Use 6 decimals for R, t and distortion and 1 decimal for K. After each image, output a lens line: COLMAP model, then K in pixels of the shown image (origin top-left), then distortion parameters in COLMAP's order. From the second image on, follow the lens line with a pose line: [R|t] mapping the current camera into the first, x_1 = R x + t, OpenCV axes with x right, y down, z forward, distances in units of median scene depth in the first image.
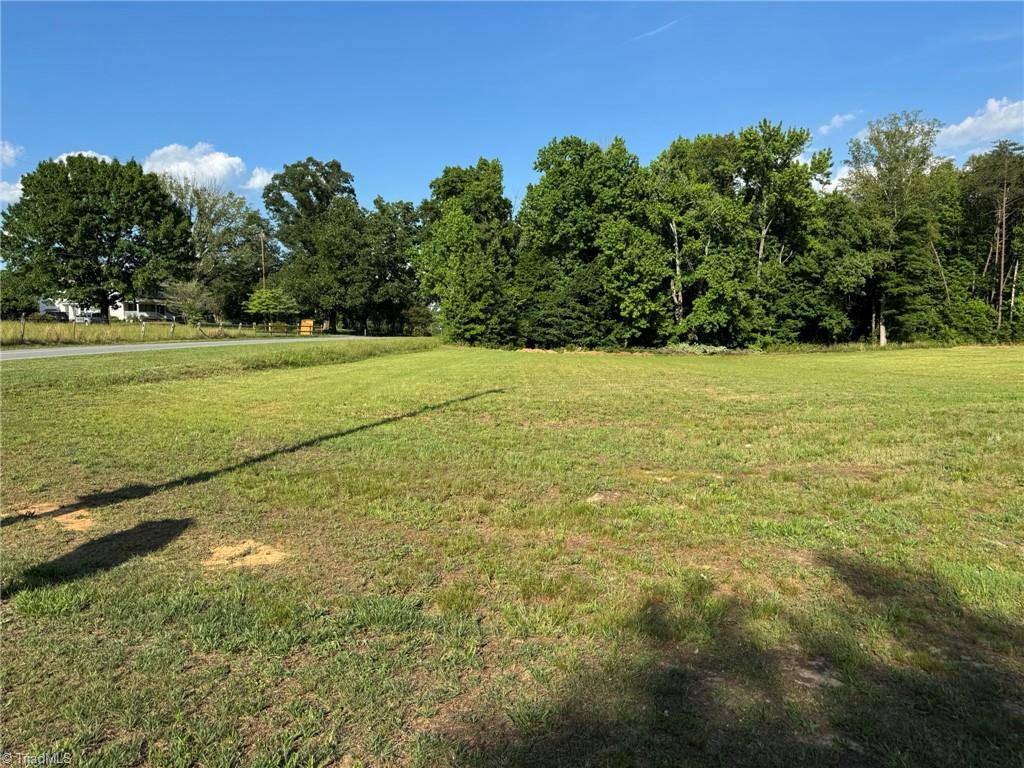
lens RADIAL K [[747.6, 0, 507.6], [0, 747.6, 388.5], [0, 0, 1]] dist [0.093308, -0.117119]
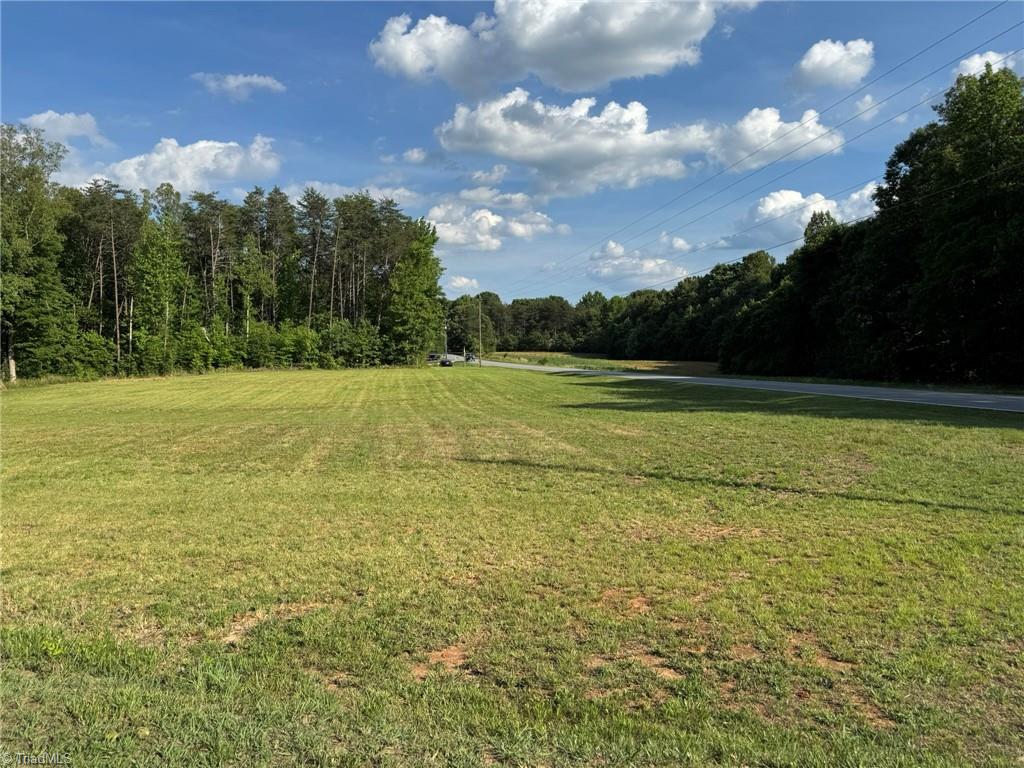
lens RADIAL K [[716.3, 0, 512.0], [0, 716.3, 381.1], [0, 0, 1]] dist [0.078281, -0.099938]
pose [[0.293535, -0.041670, 0.955040, -0.146077], [0.085224, 0.996212, 0.017272, -0.023330], [-0.952142, 0.076323, 0.295975, 0.200937]]
